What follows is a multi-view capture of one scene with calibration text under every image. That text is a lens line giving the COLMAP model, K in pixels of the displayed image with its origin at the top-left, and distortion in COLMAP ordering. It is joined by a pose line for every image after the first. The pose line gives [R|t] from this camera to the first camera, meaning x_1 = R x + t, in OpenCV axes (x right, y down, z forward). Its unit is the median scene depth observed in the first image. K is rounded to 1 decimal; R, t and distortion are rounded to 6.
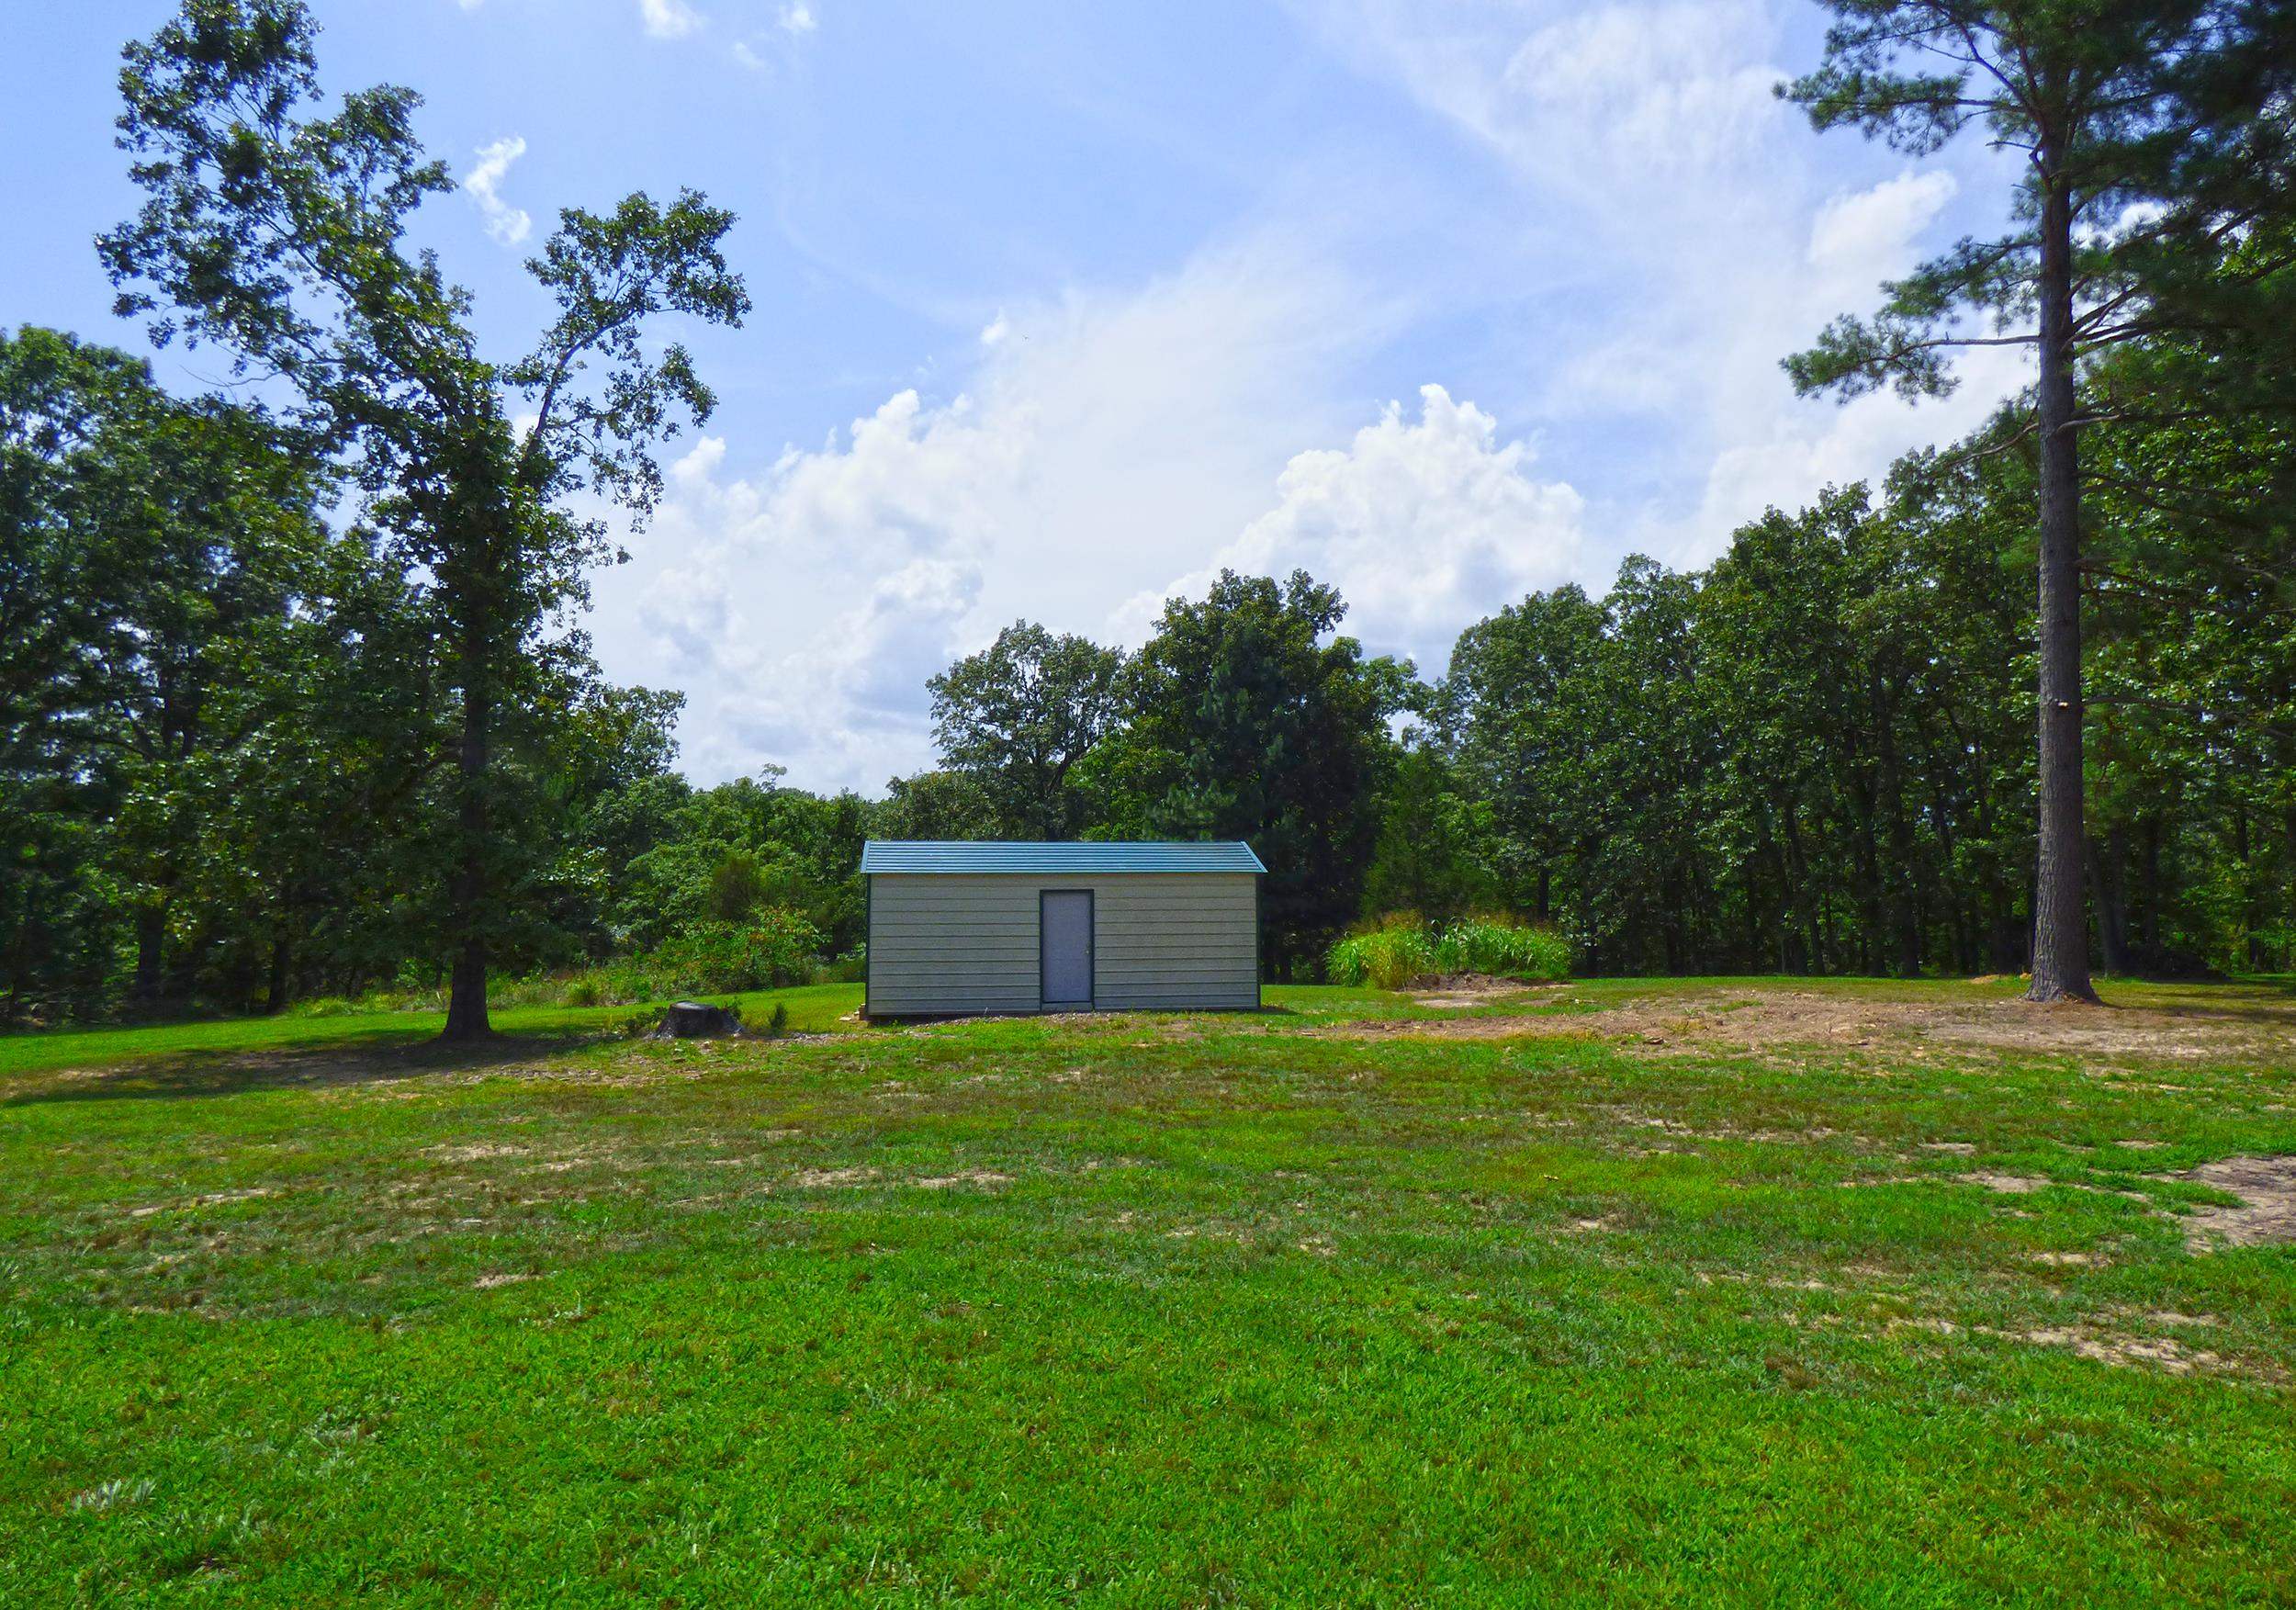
lens RADIAL K [[1373.2, 0, 1124.1], [0, 1373.2, 823.5], [0, 0, 1]] dist [-0.011461, 0.002161]
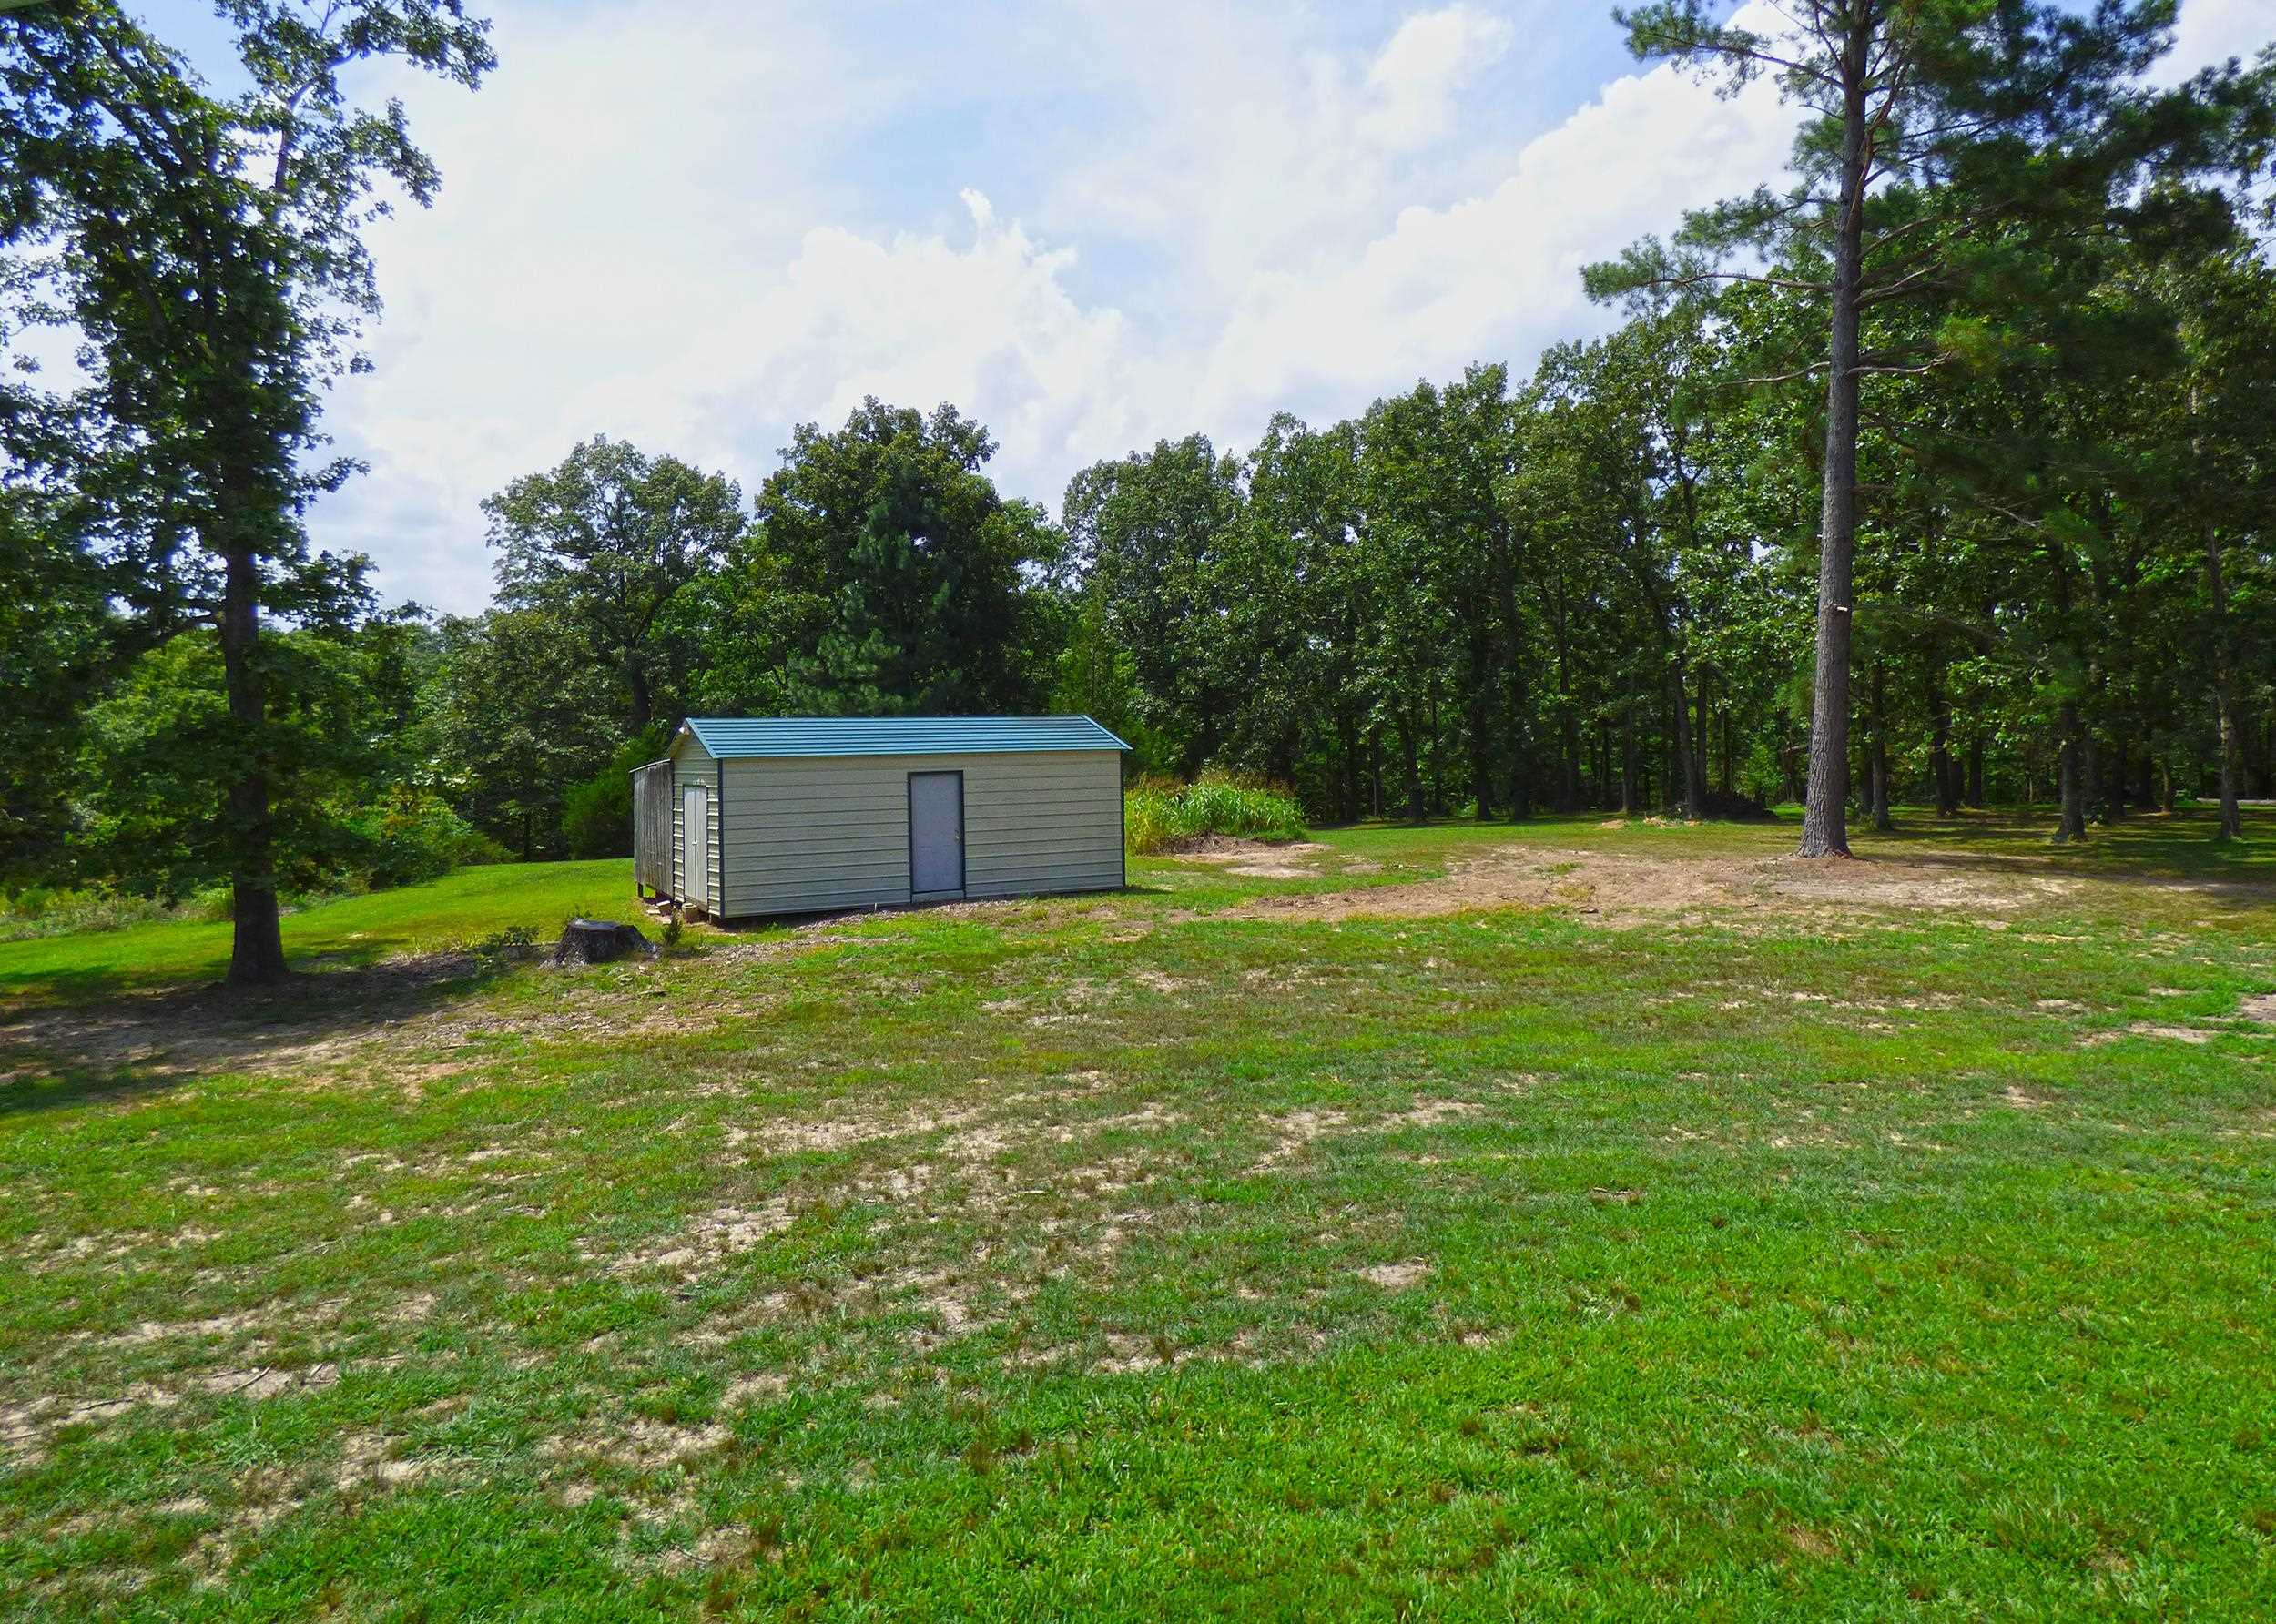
lens RADIAL K [[1452.2, 0, 1138.8], [0, 1452.2, 800.2], [0, 0, 1]] dist [-0.016775, -0.007139]
pose [[0.933251, -0.026200, 0.358269, -0.118689], [-0.009139, 0.995282, 0.096591, -0.013166], [-0.359110, -0.093418, 0.928608, 0.013654]]
